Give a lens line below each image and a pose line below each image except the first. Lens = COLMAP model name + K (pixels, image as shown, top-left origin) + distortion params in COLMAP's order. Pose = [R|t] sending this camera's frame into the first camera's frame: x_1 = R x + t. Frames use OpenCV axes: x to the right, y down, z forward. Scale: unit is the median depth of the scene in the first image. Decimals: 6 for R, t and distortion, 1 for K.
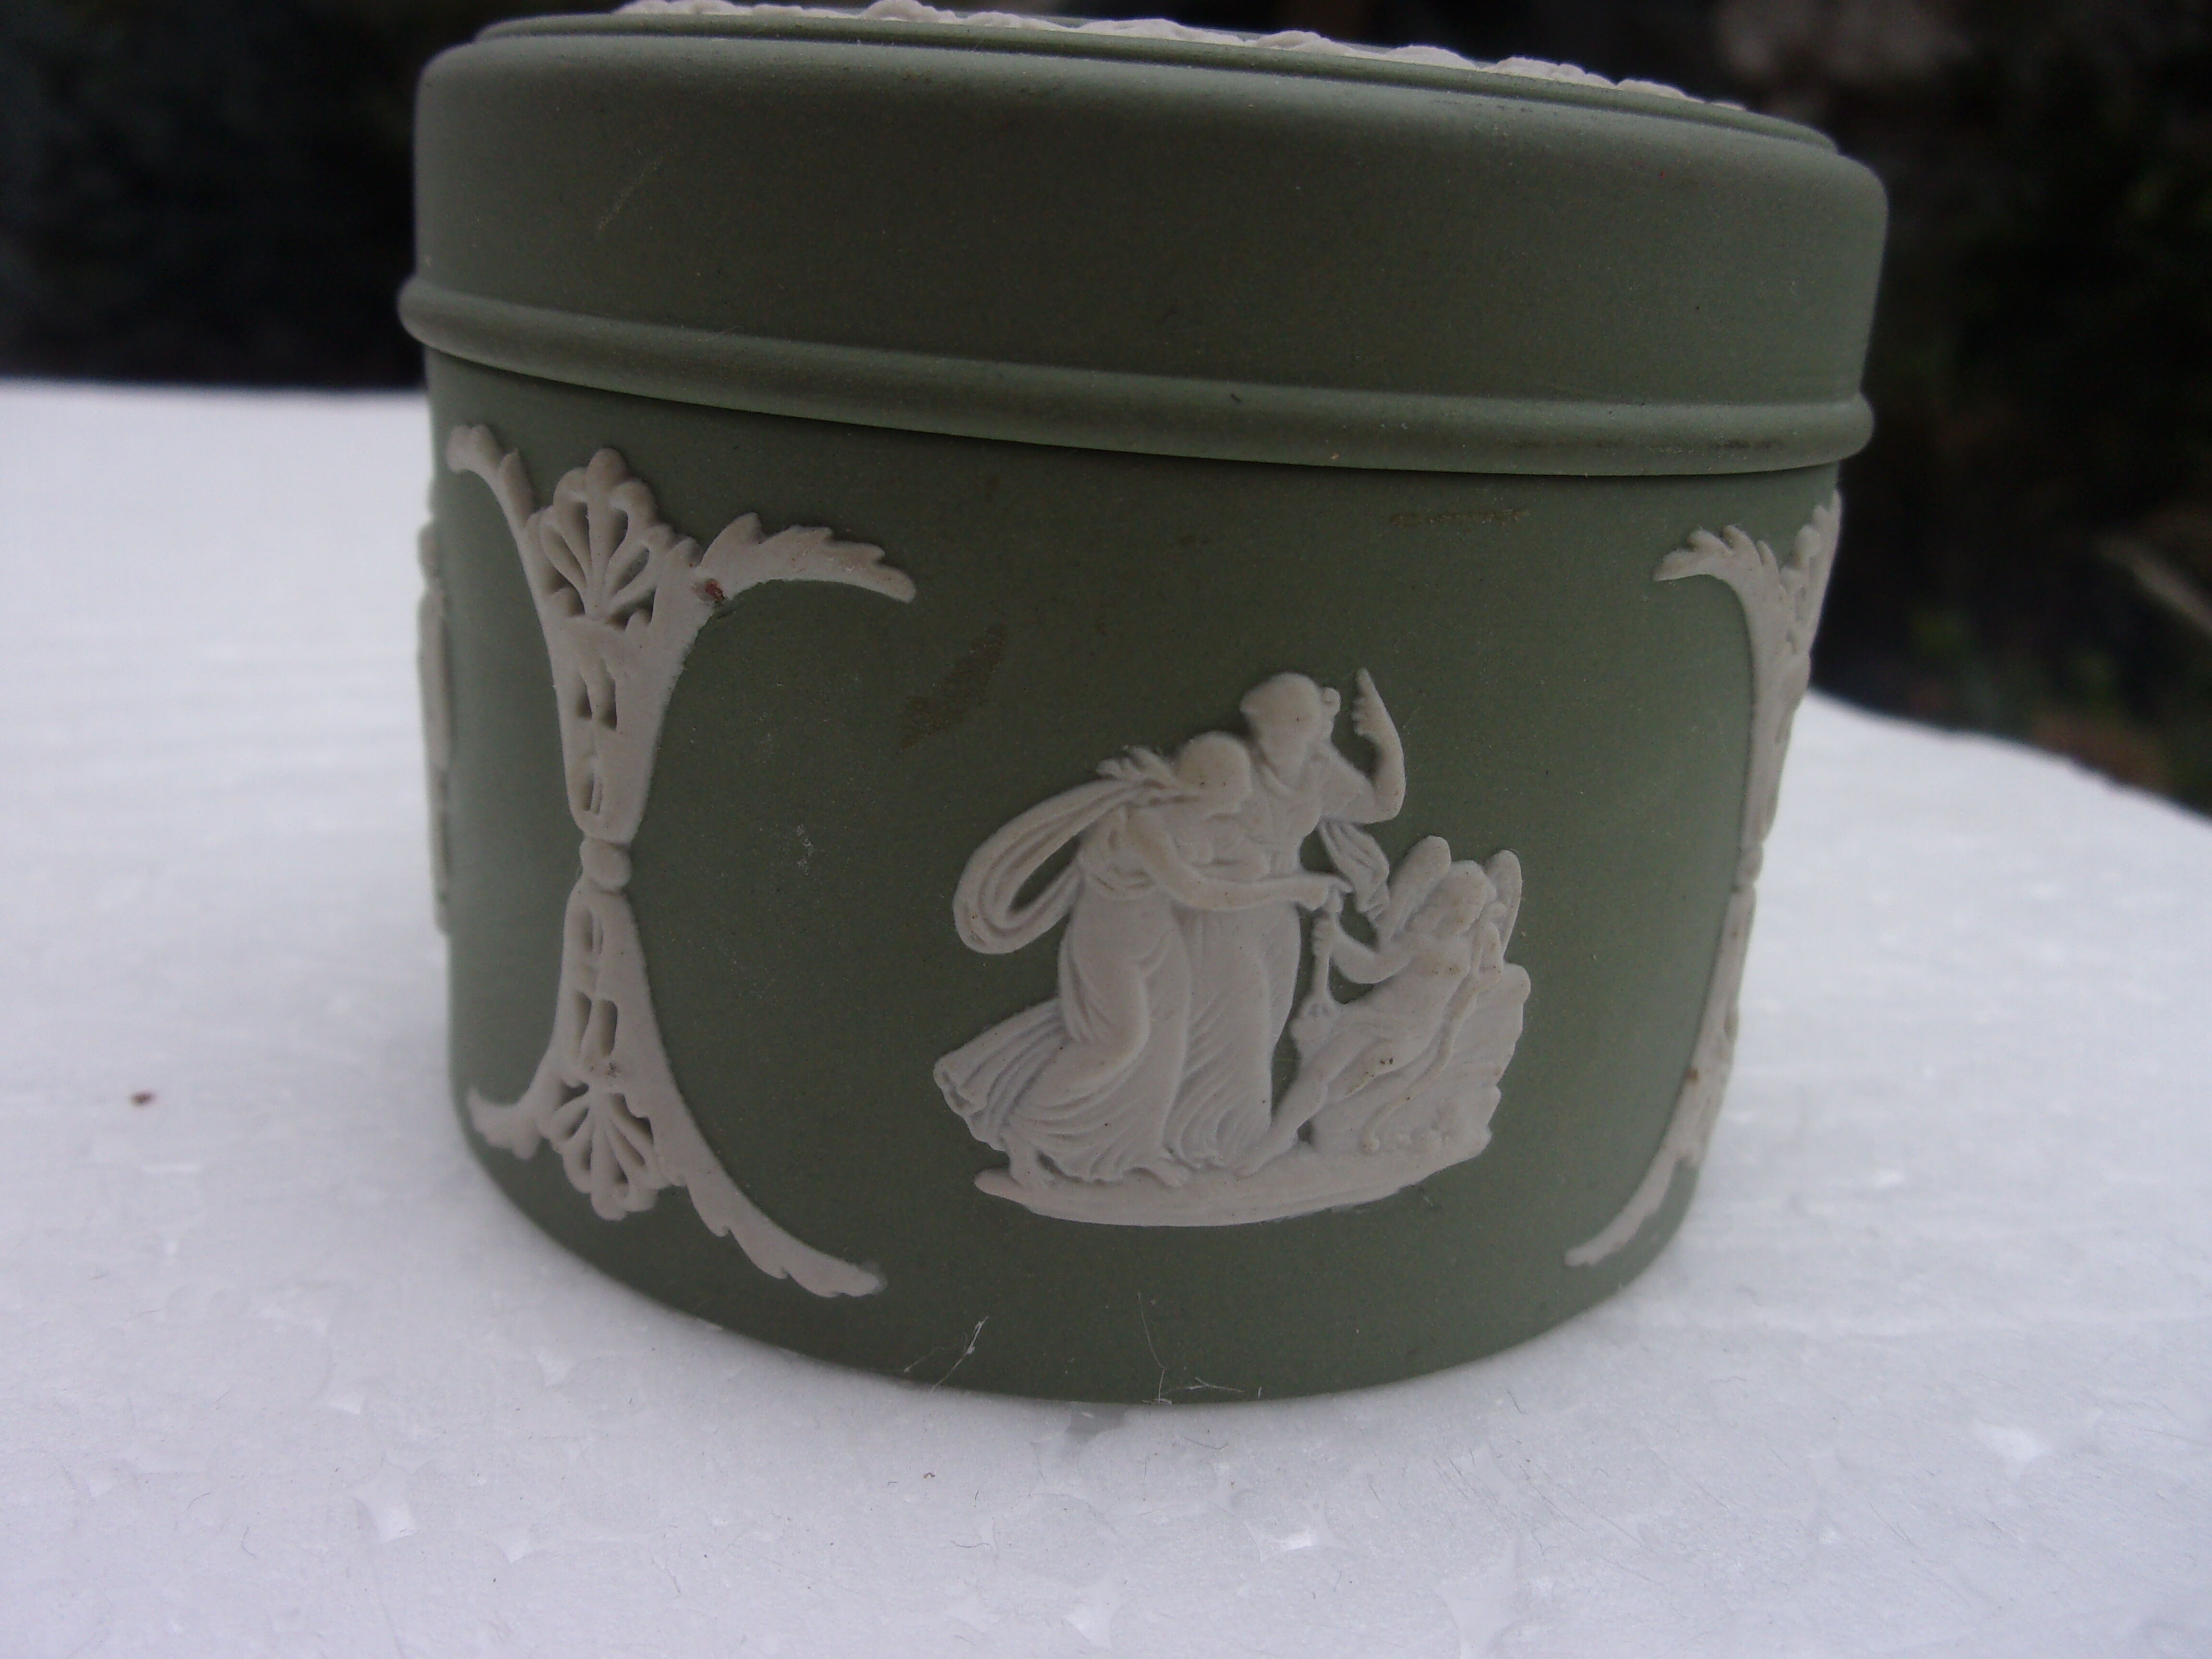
lens RADIAL K [[1850.2, 0, 1148.3], [0, 1850.2, 817.8], [0, 0, 1]] dist [0.018612, -0.054454]
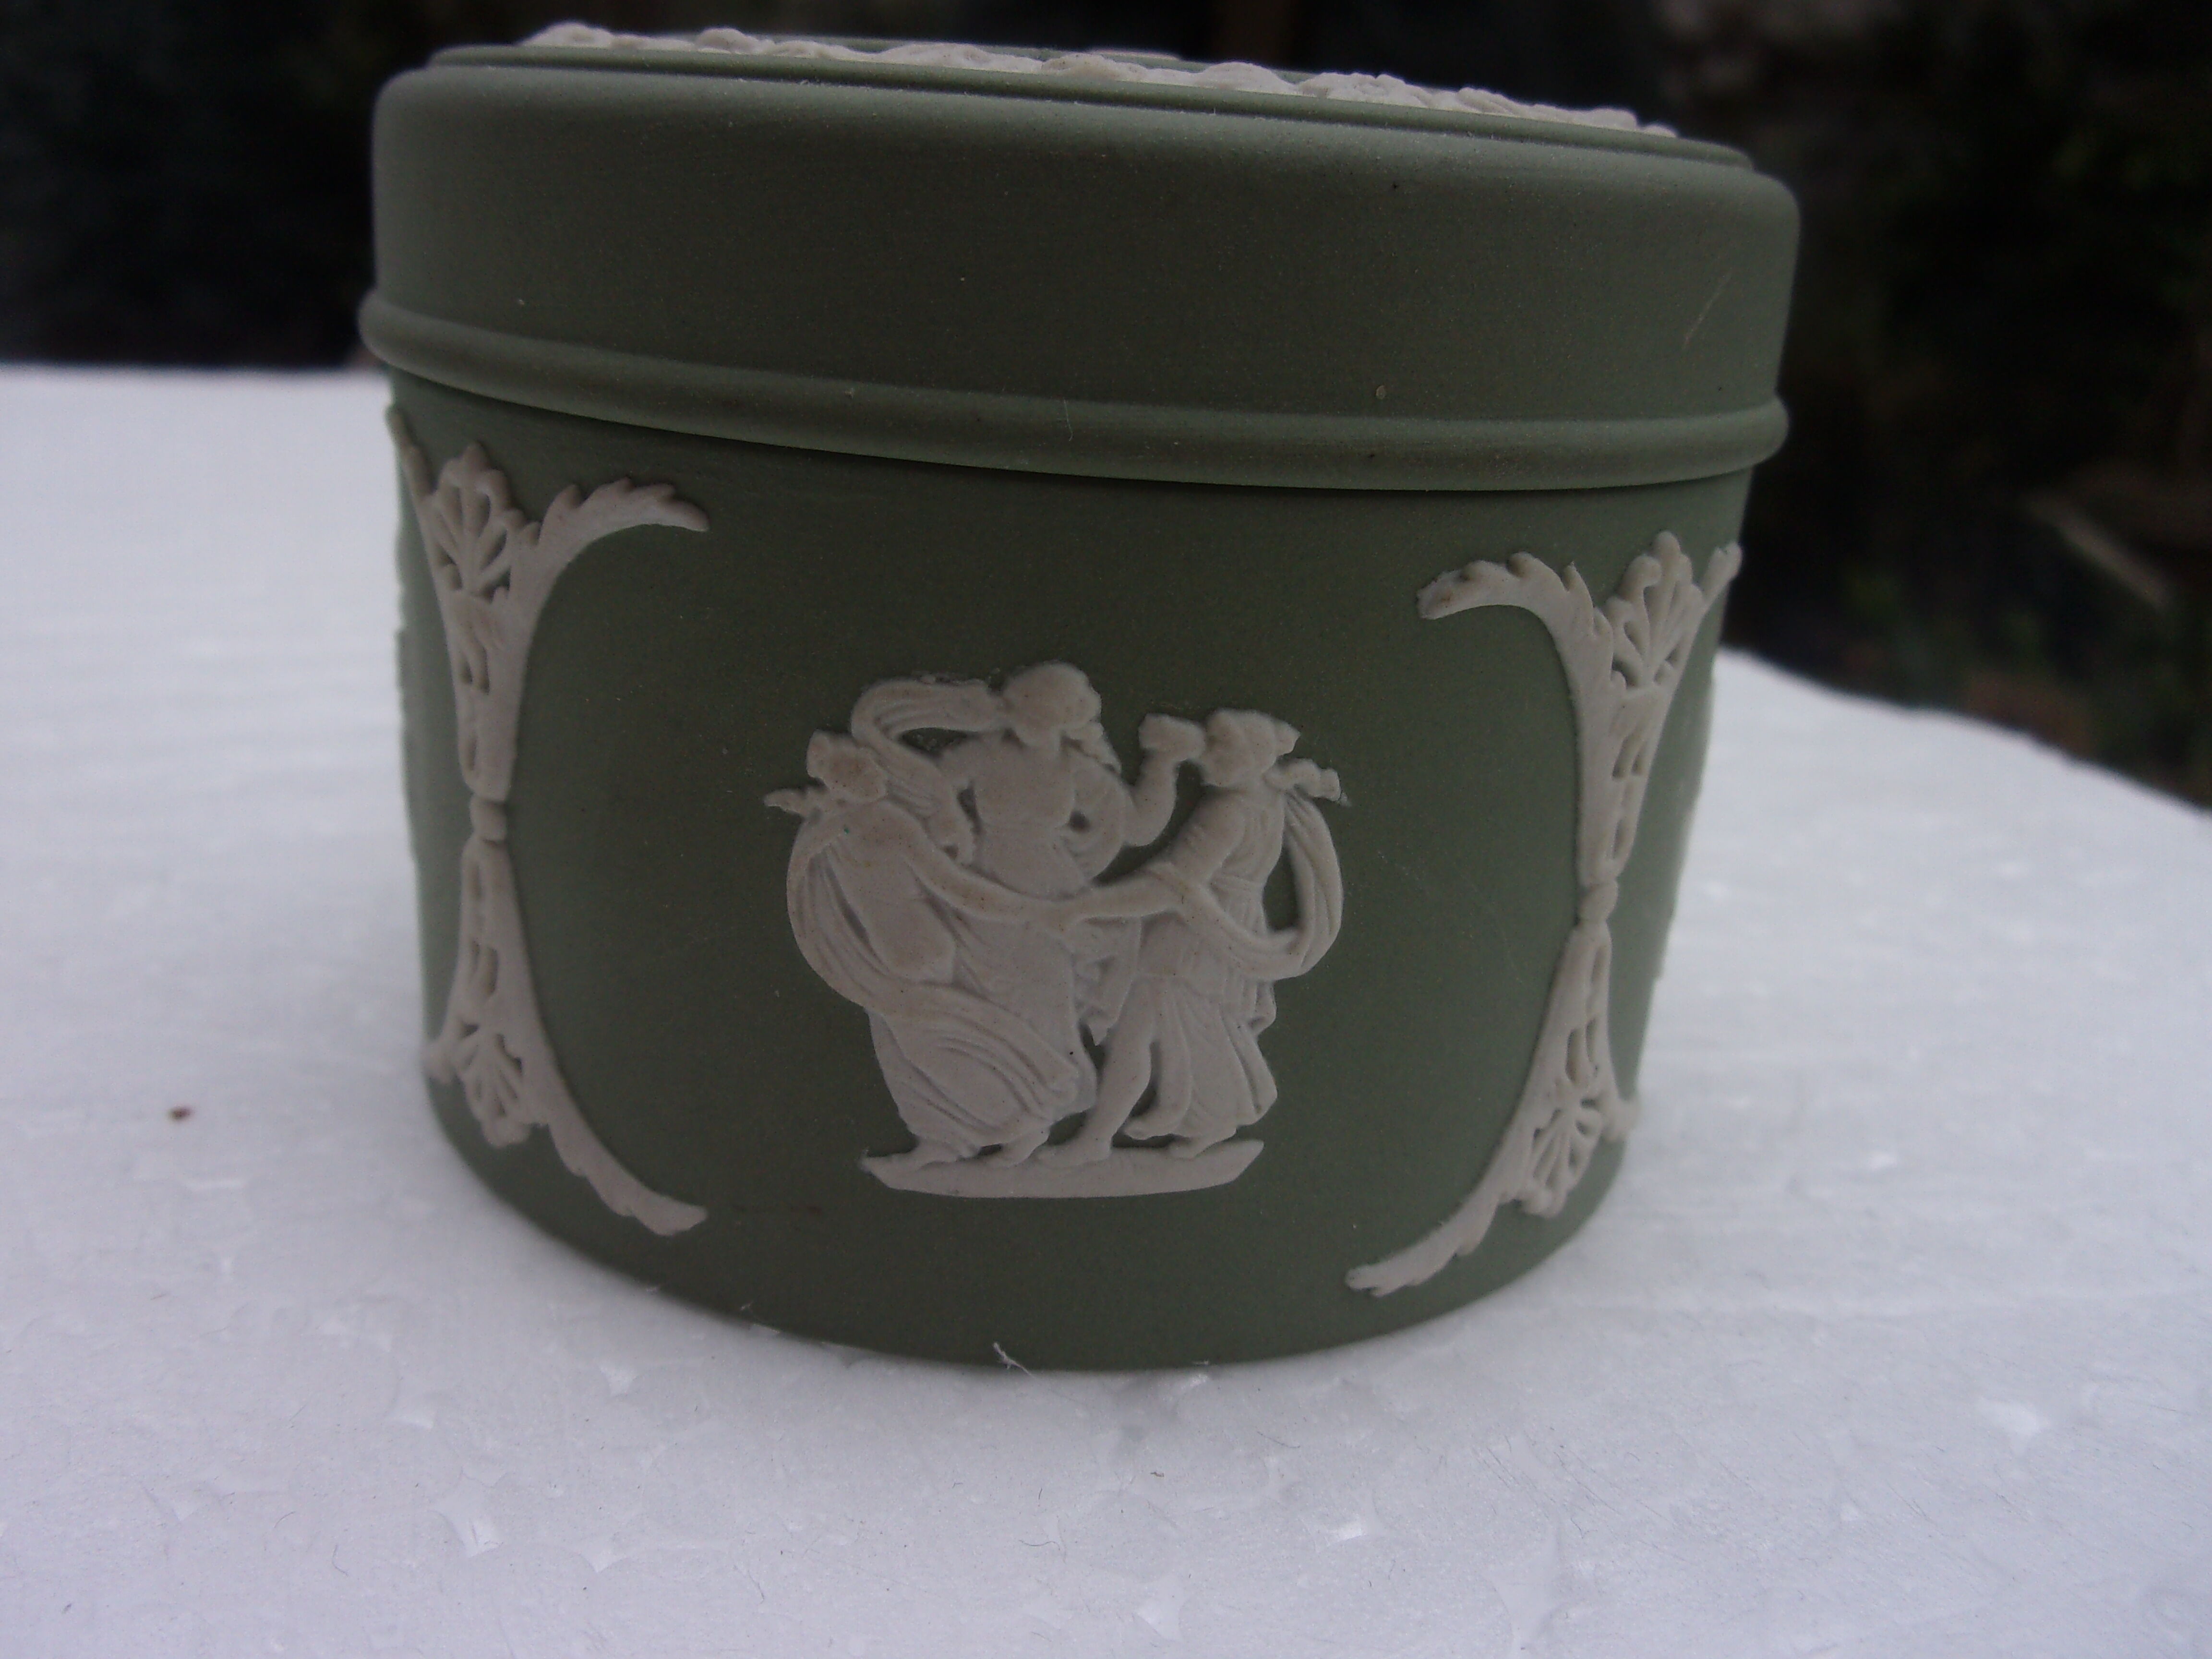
lens RADIAL K [[1850.2, 0, 1143.5], [0, 1850.2, 820.9], [0, 0, 1]] dist [0.018612, -0.054454]
pose [[0.999416, -0.010512, 0.032503, -0.056607], [0.009743, 0.999671, 0.023736, -0.029978], [-0.032742, -0.023406, 0.999190, -0.023237]]
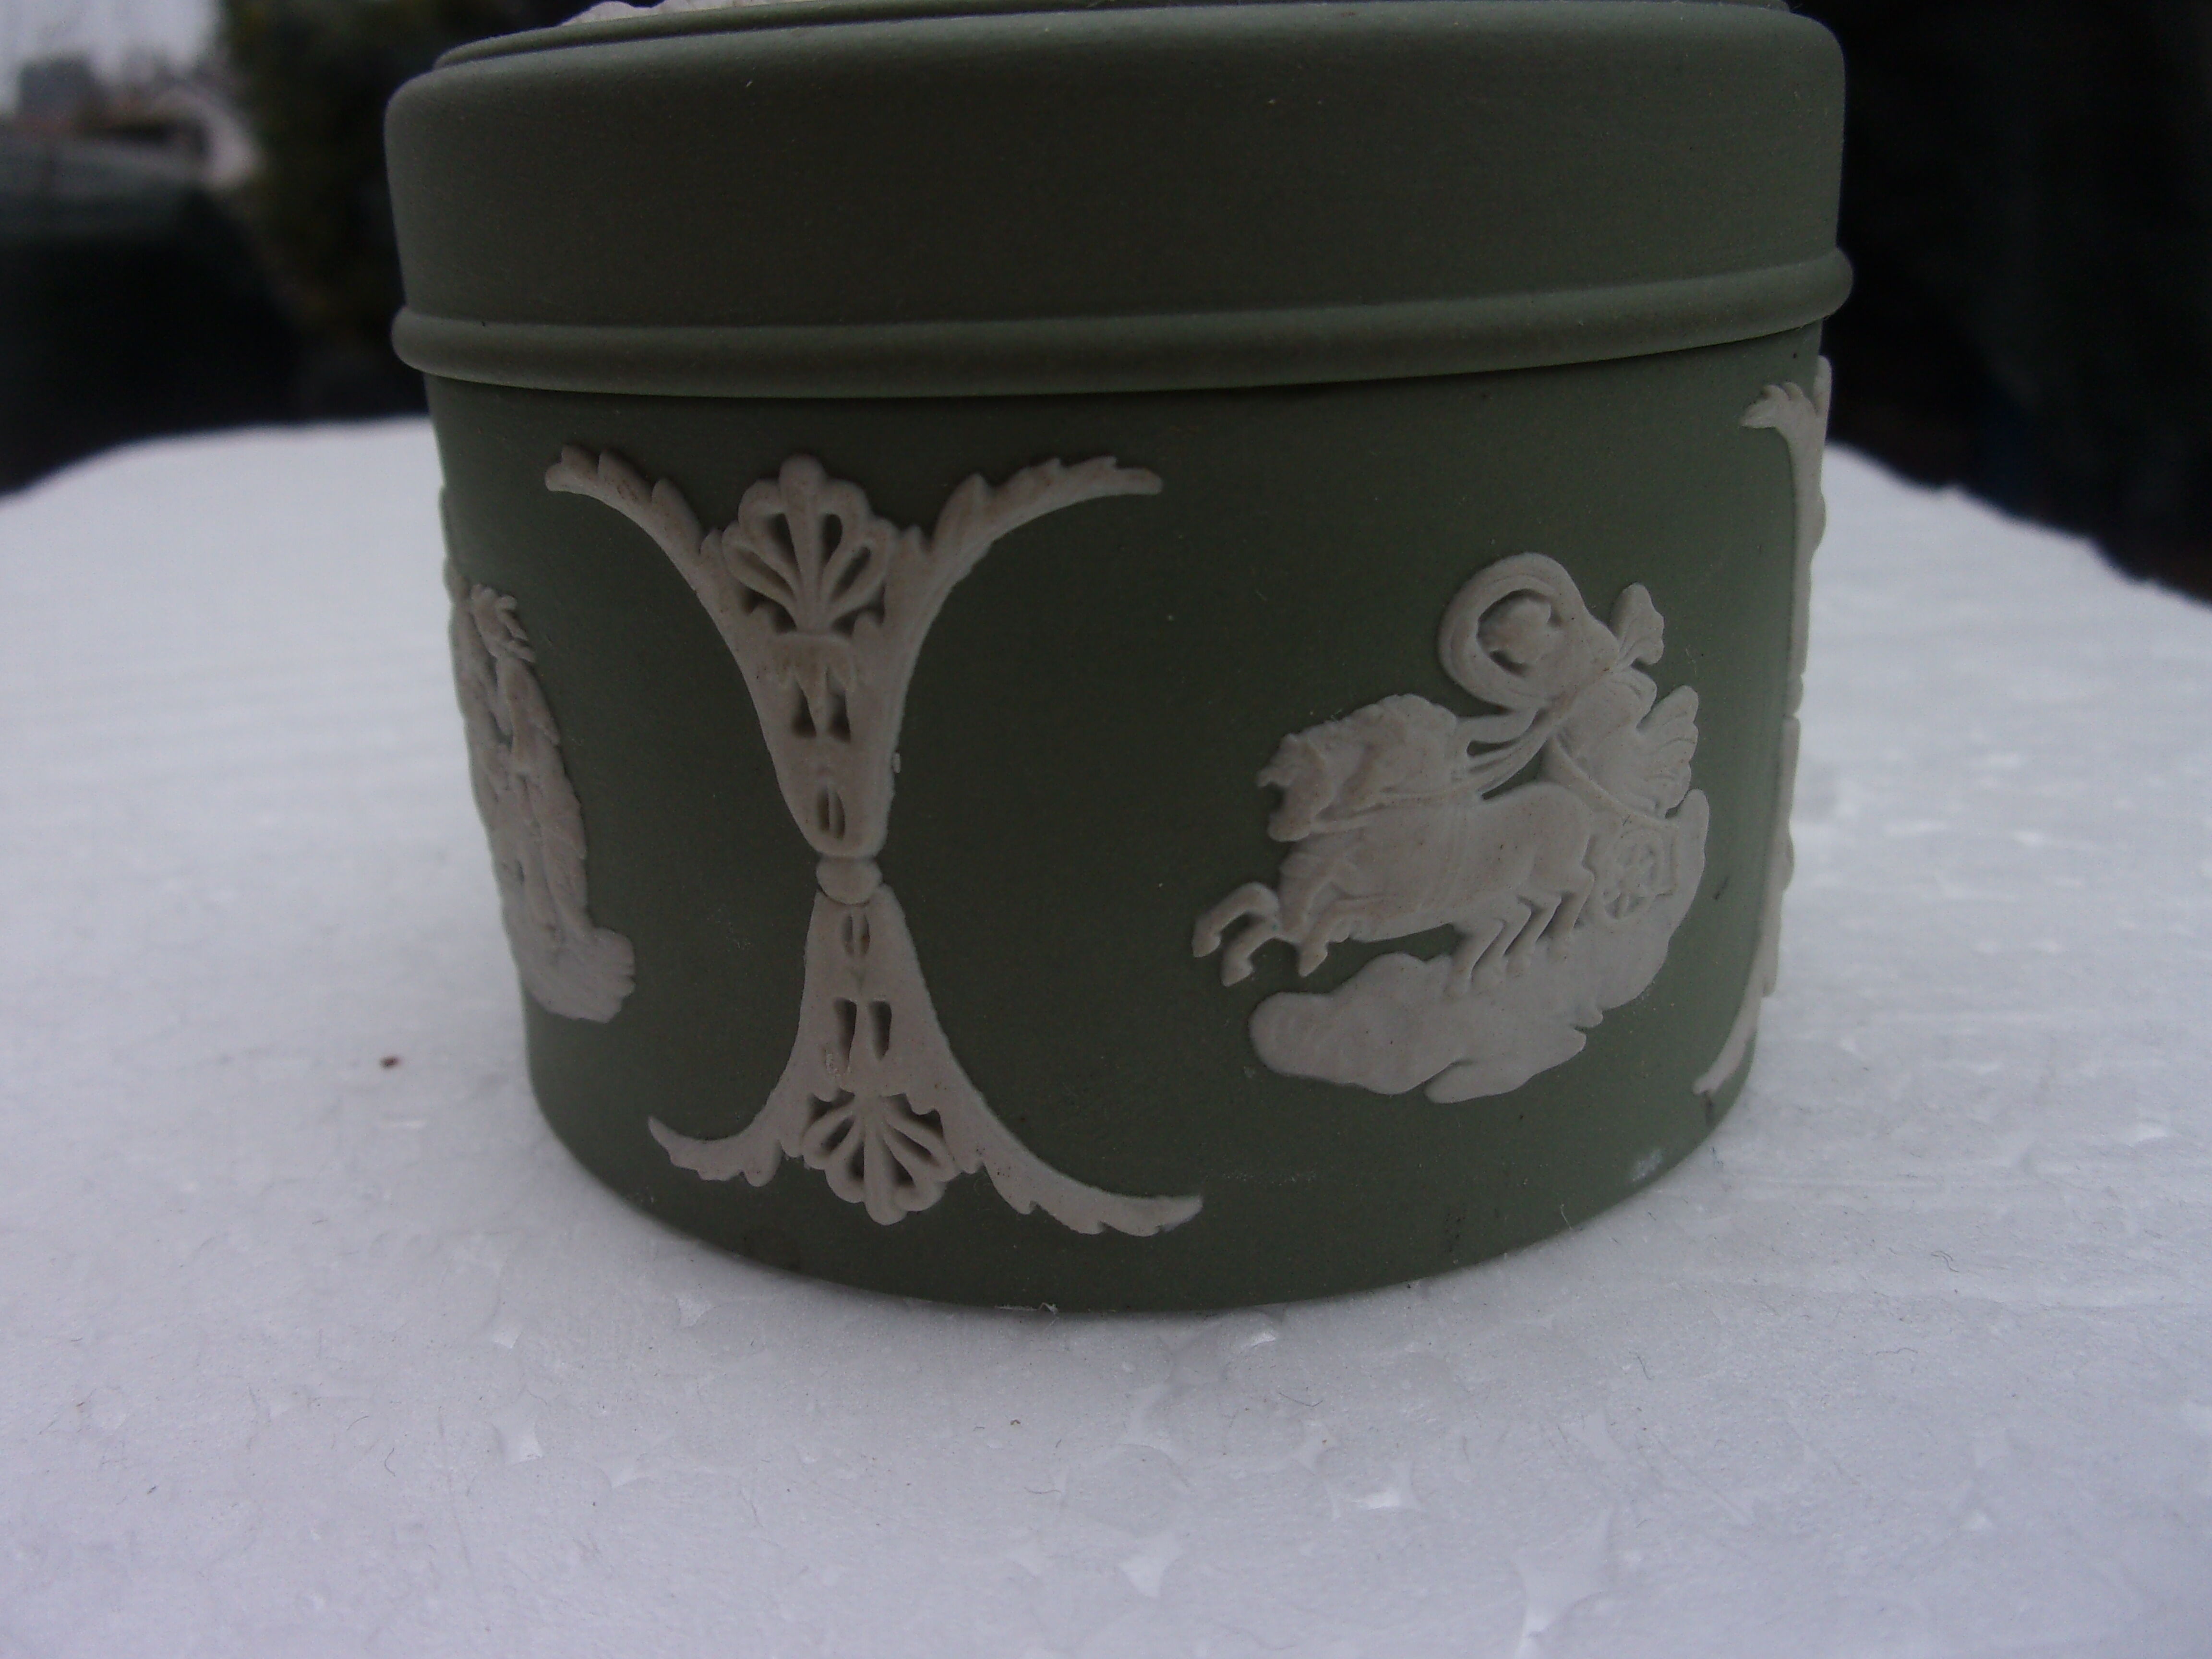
lens RADIAL K [[1850.2, 0, 1163.3], [0, 1850.2, 834.7], [0, 0, 1]] dist [0.018612, -0.054454]
pose [[0.974132, -0.037334, -0.222875, 0.176181], [0.042892, 0.998877, 0.020148, 0.014611], [0.221872, -0.029187, 0.974639, 0.033995]]
